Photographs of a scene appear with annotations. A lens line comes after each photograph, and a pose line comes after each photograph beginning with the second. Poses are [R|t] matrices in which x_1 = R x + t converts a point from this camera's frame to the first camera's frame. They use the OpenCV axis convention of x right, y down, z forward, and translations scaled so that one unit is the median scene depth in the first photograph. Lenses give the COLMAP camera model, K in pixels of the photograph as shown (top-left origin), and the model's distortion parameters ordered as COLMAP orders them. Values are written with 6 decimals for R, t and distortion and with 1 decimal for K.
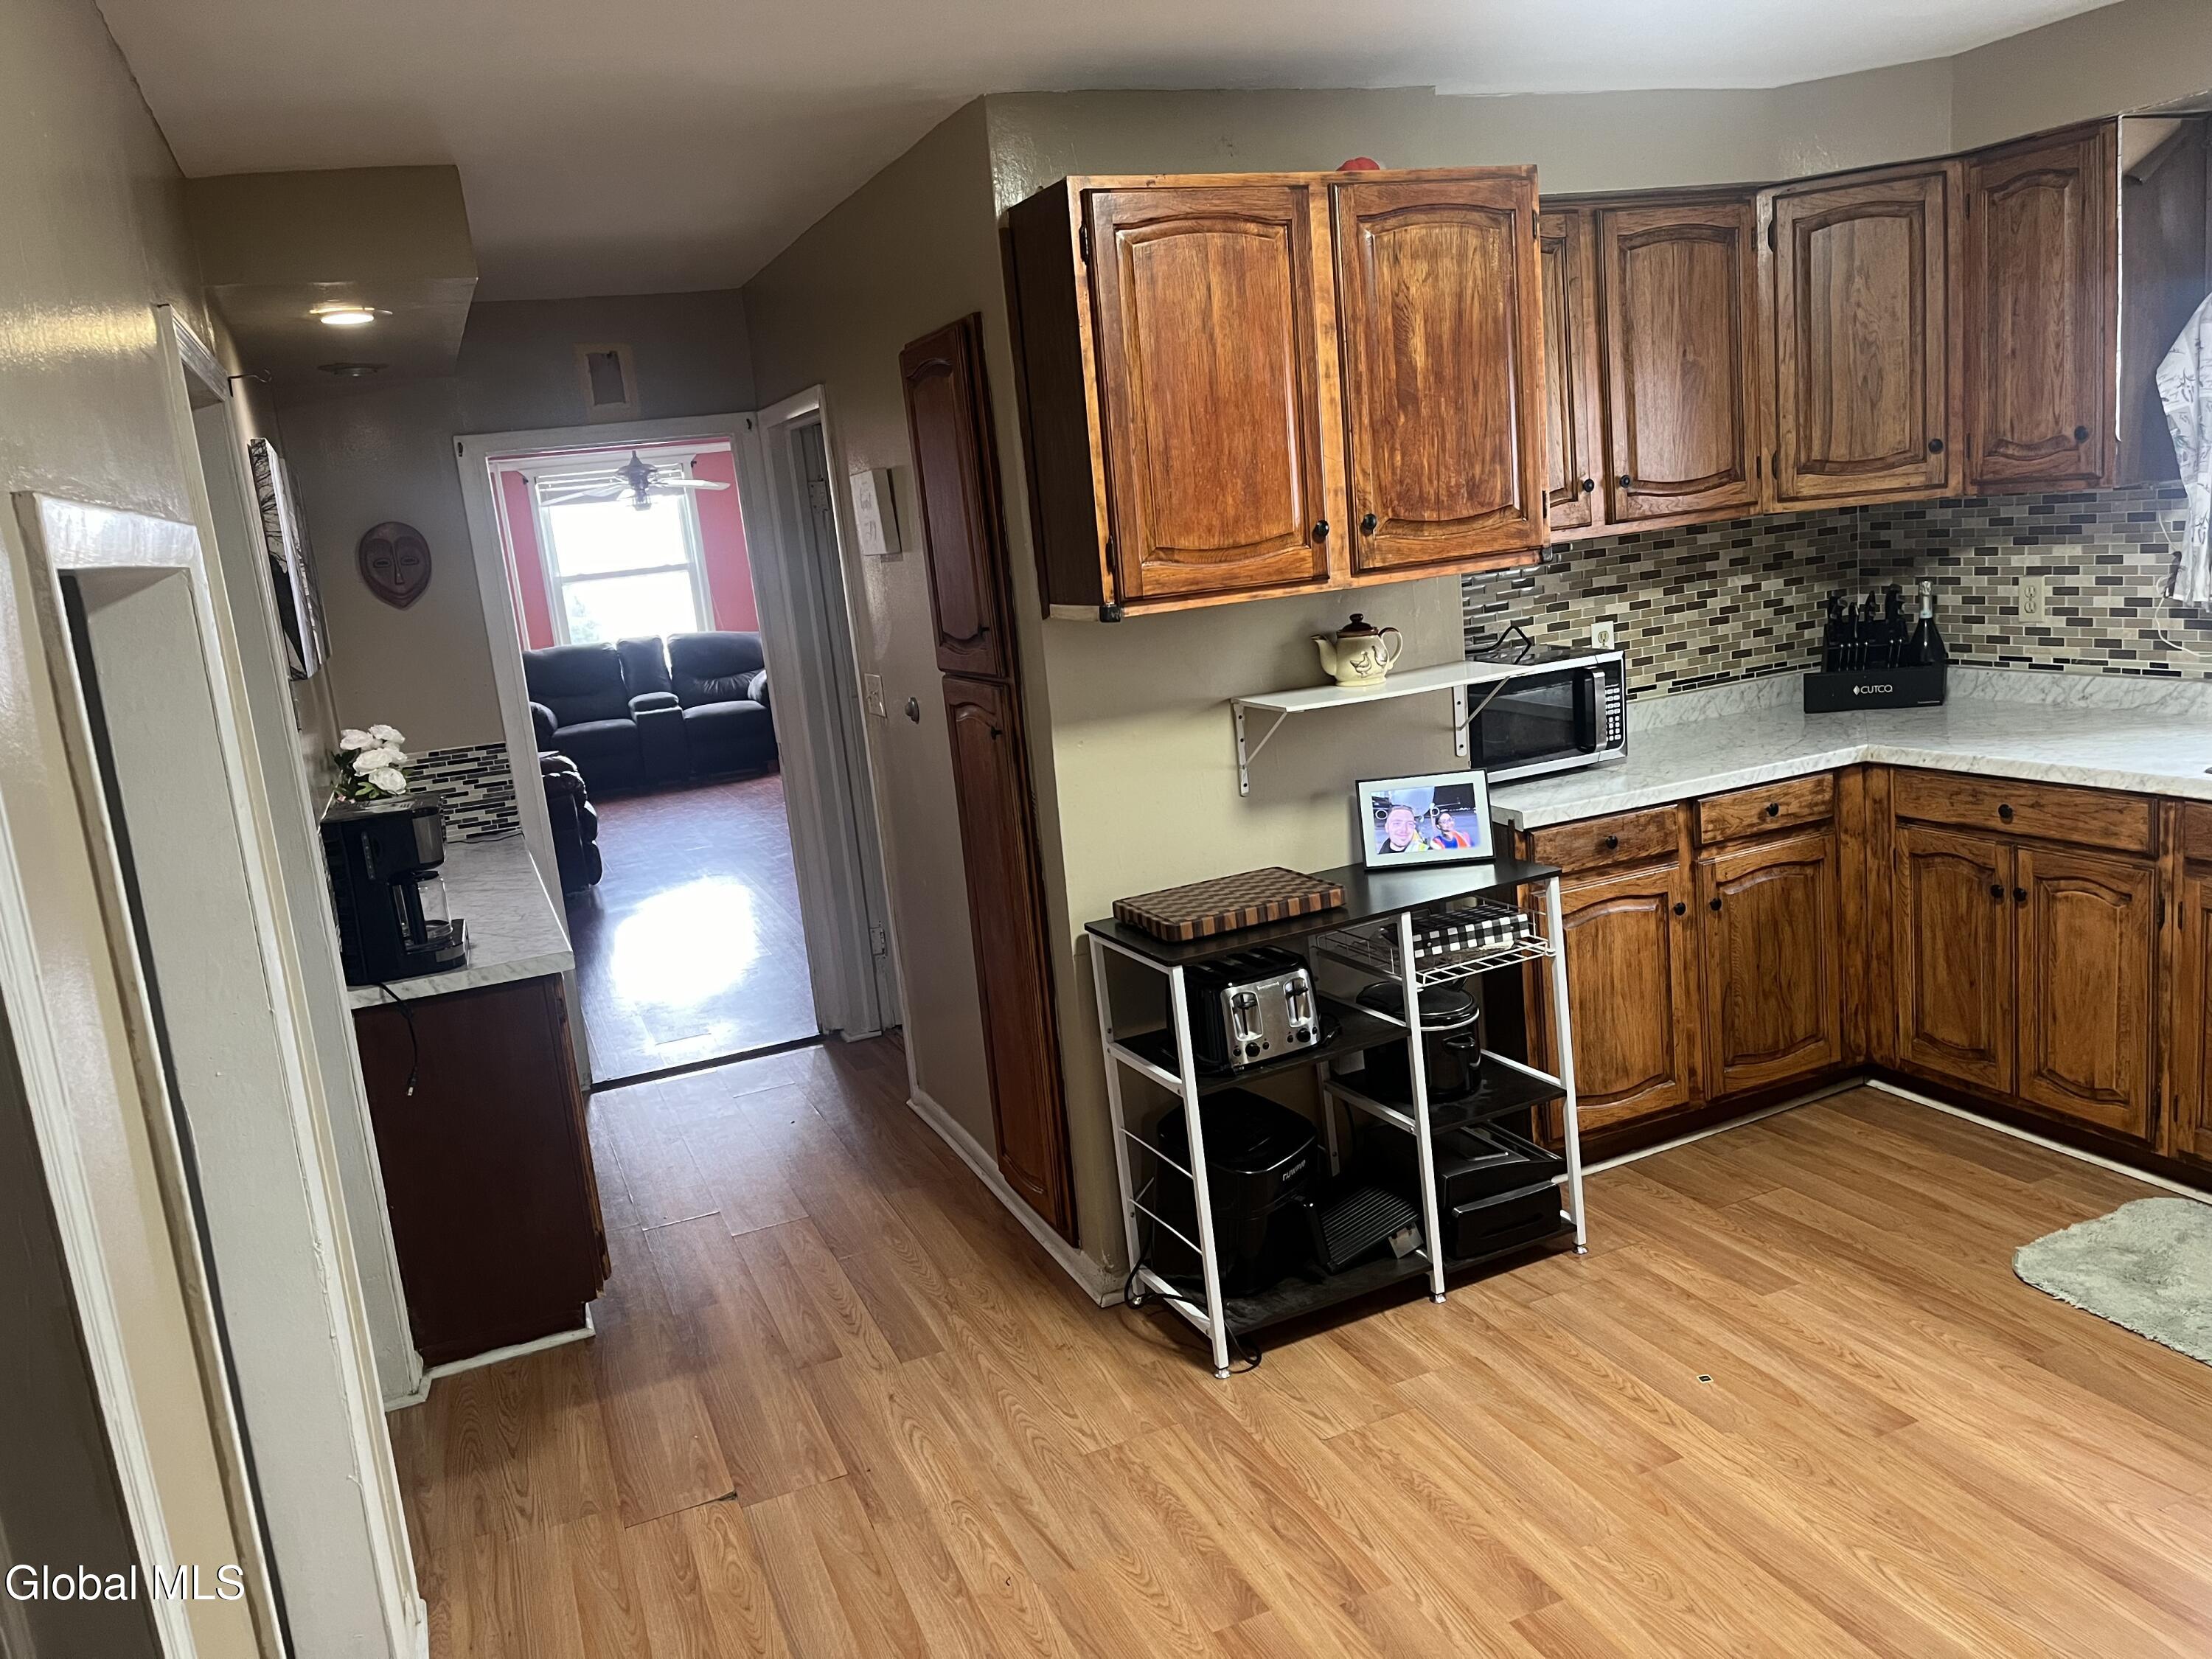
lens RADIAL K [[1678.5, 0, 1098.7], [0, 1678.5, 824.9], [0, 0, 1]] dist [0.042940, -0.028869]
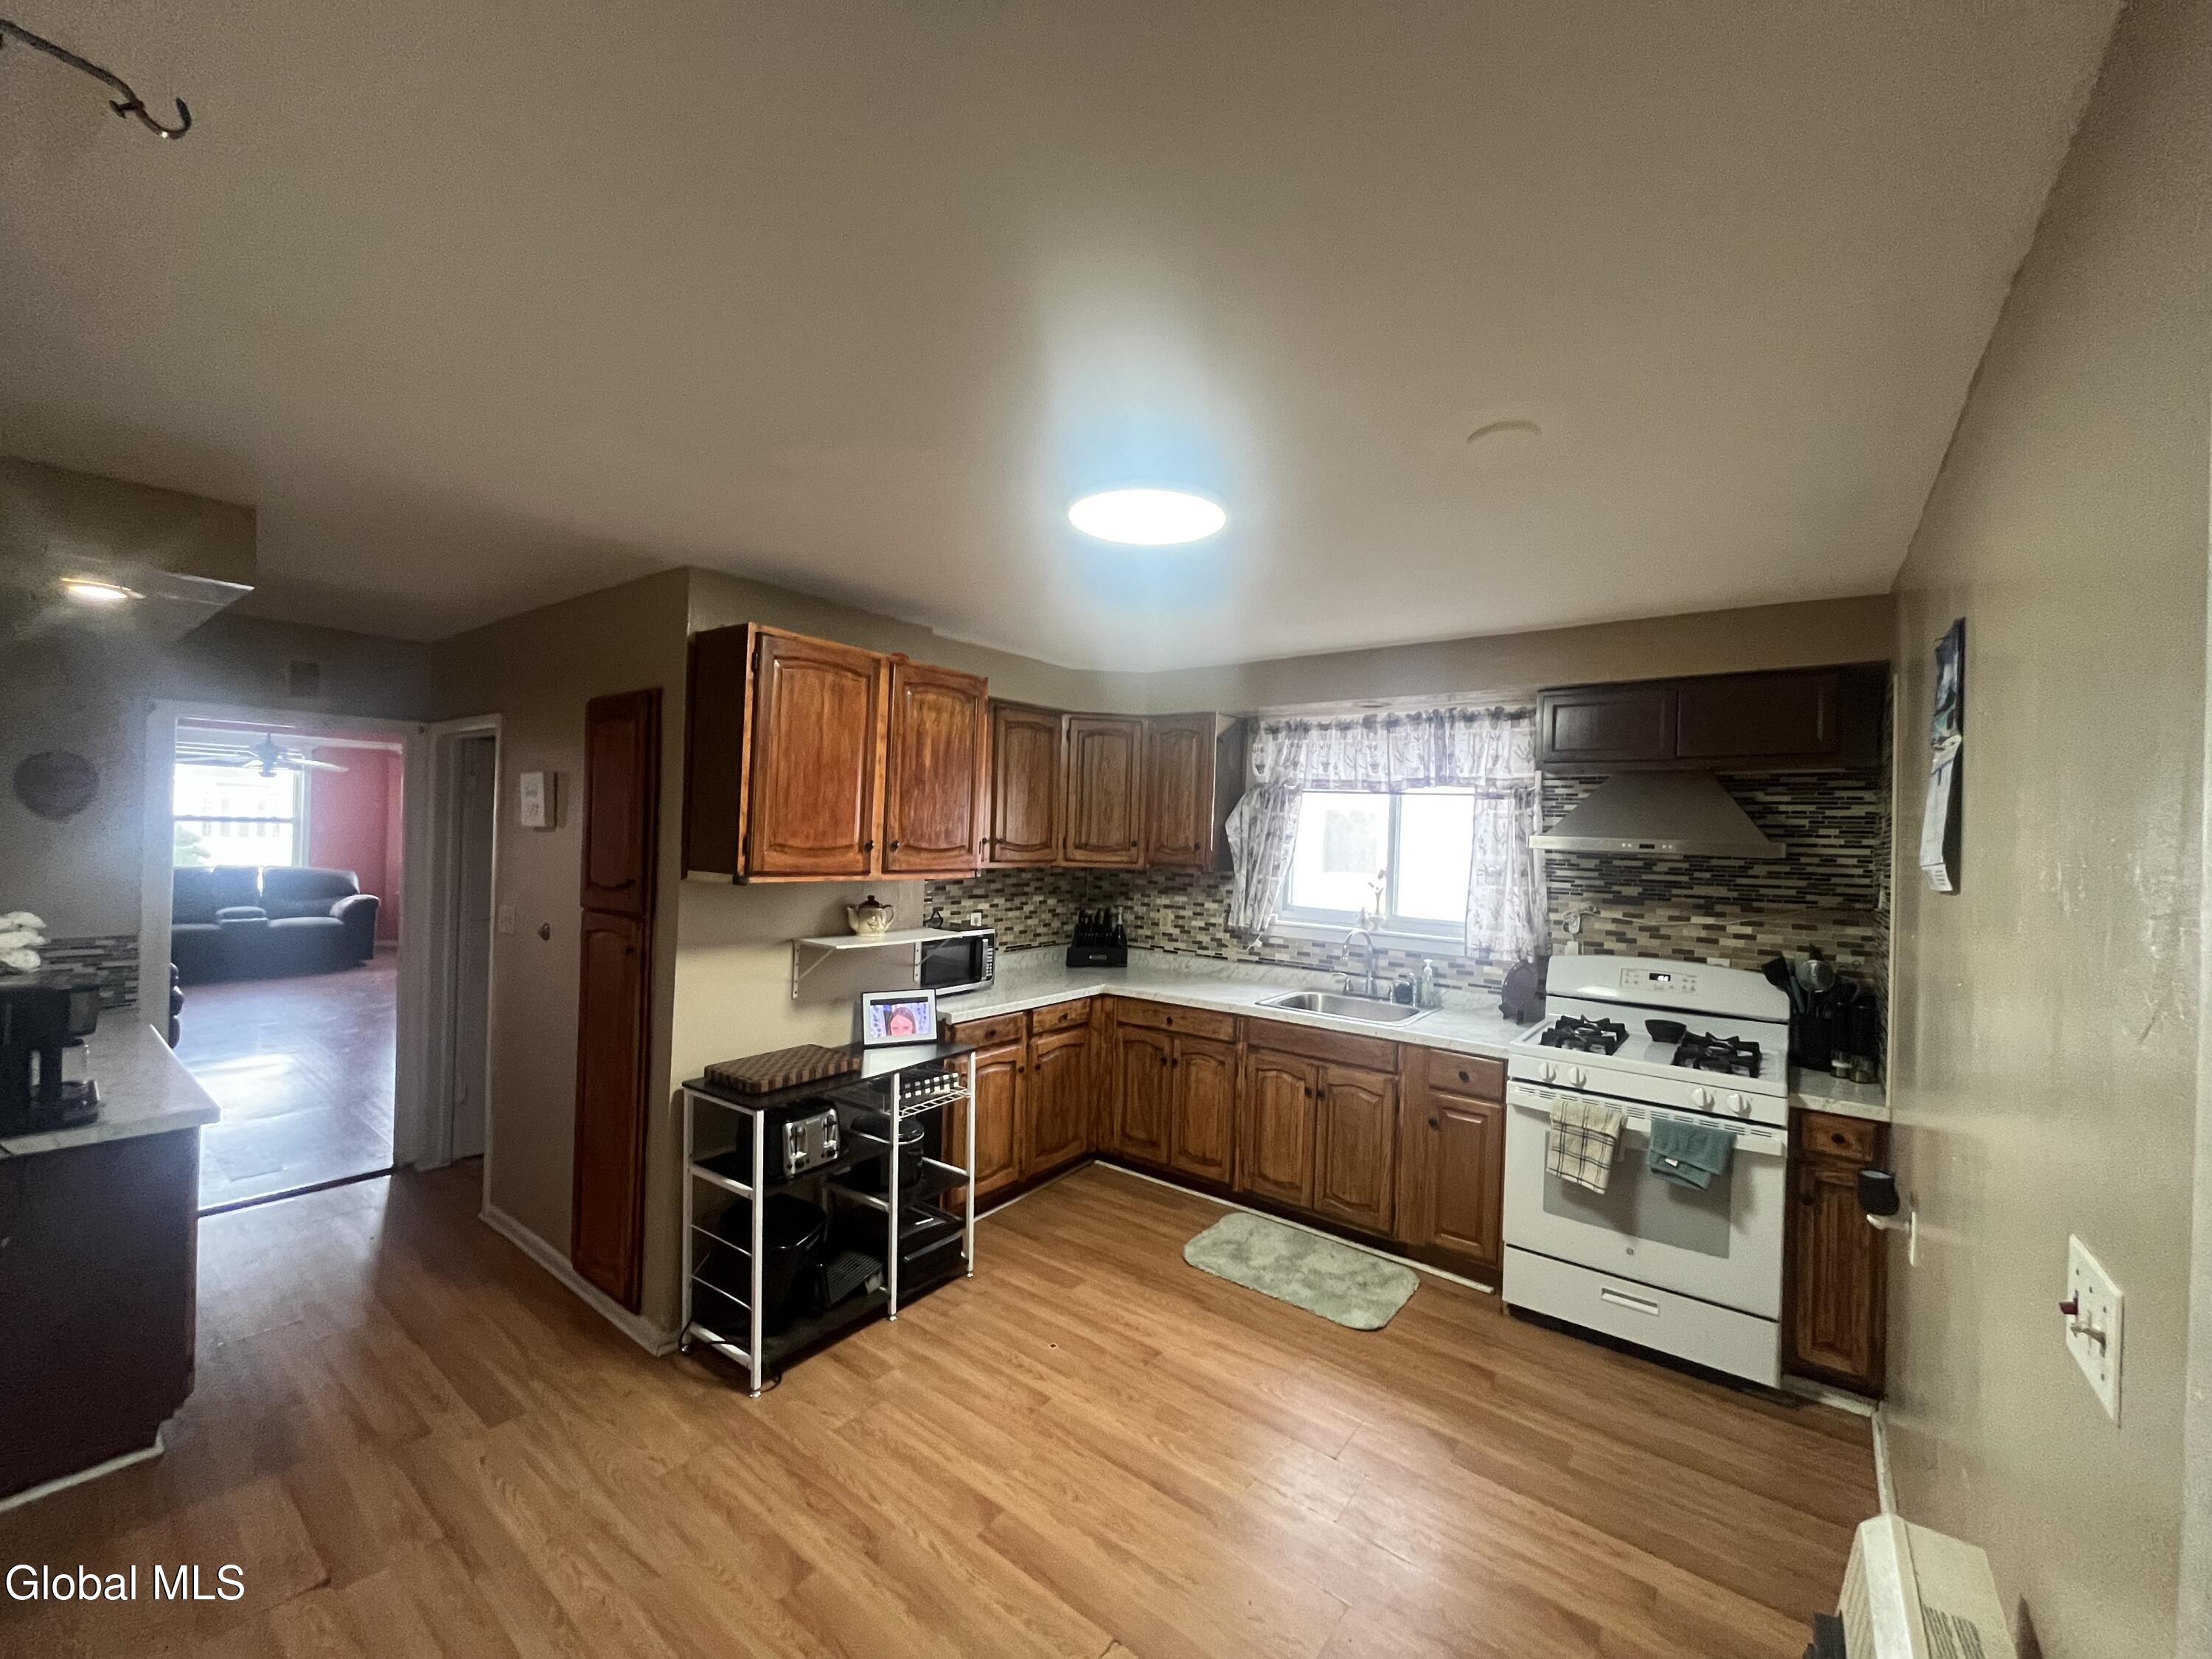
lens RADIAL K [[889.0, 0, 1098.9], [0, 889.0, 830.8], [0, 0, 1]] dist [-0.002033, -0.000644]
pose [[0.857053, 0.130449, 0.498441, -0.114052], [-0.023085, 0.976168, -0.215784, 0.002428], [-0.514712, 0.173432, 0.839639, 0.093926]]
